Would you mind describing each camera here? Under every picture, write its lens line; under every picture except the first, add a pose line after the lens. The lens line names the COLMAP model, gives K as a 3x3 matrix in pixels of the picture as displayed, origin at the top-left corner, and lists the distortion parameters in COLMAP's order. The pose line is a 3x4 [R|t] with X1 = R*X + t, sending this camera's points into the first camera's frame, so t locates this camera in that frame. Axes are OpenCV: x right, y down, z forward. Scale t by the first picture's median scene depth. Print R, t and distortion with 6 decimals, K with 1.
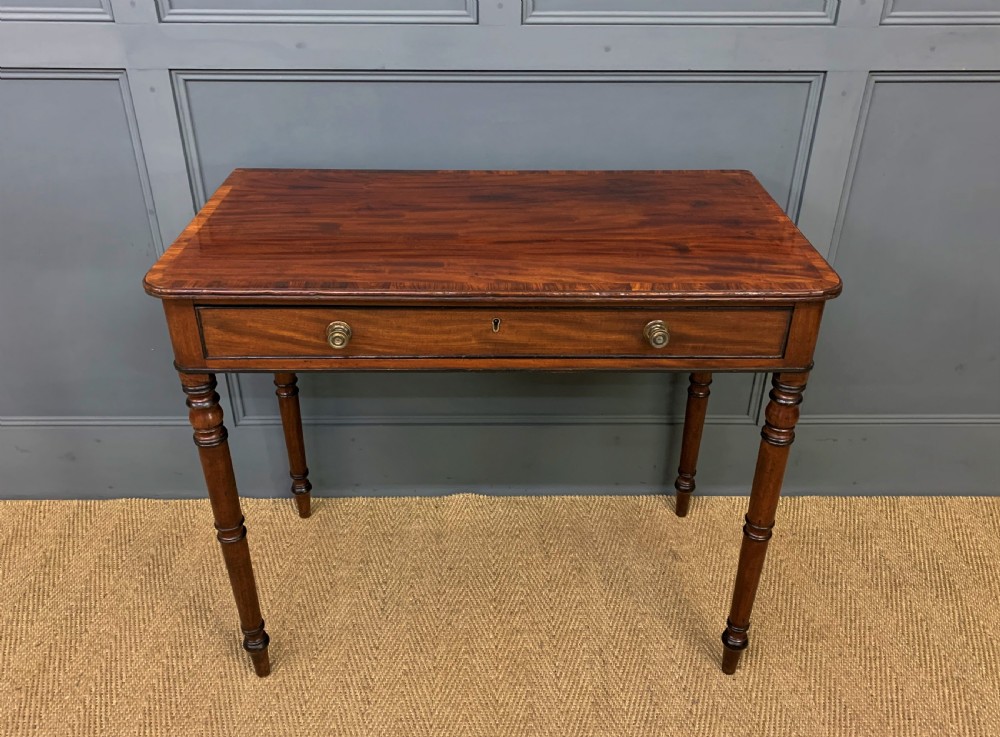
lens RADIAL K [[818.1, 0, 494.0], [0, 818.1, 361.1], [0, 0, 1]] dist [0.001219, 0.004116]
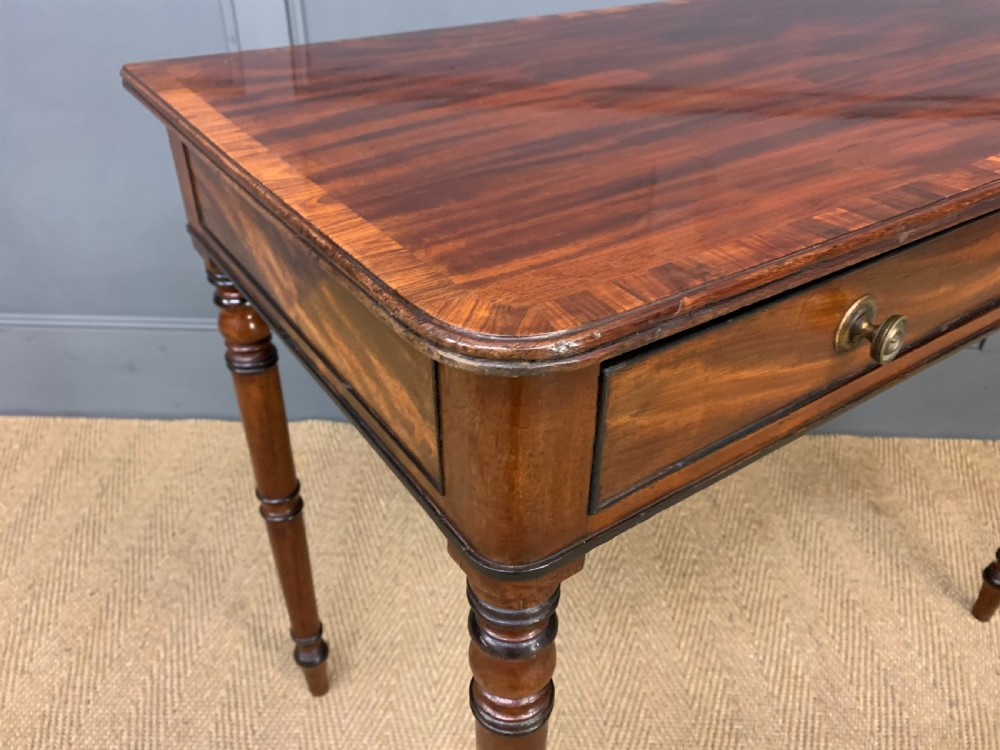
lens RADIAL K [[766.5, 0, 492.0], [0, 766.5, 379.4], [0, 0, 1]] dist [-0.005944, 0.010891]
pose [[0.999034, 0.026799, -0.034815, -0.158106], [-0.023814, 0.996223, 0.083502, 0.072144], [0.036921, -0.082593, 0.995899, 0.308919]]
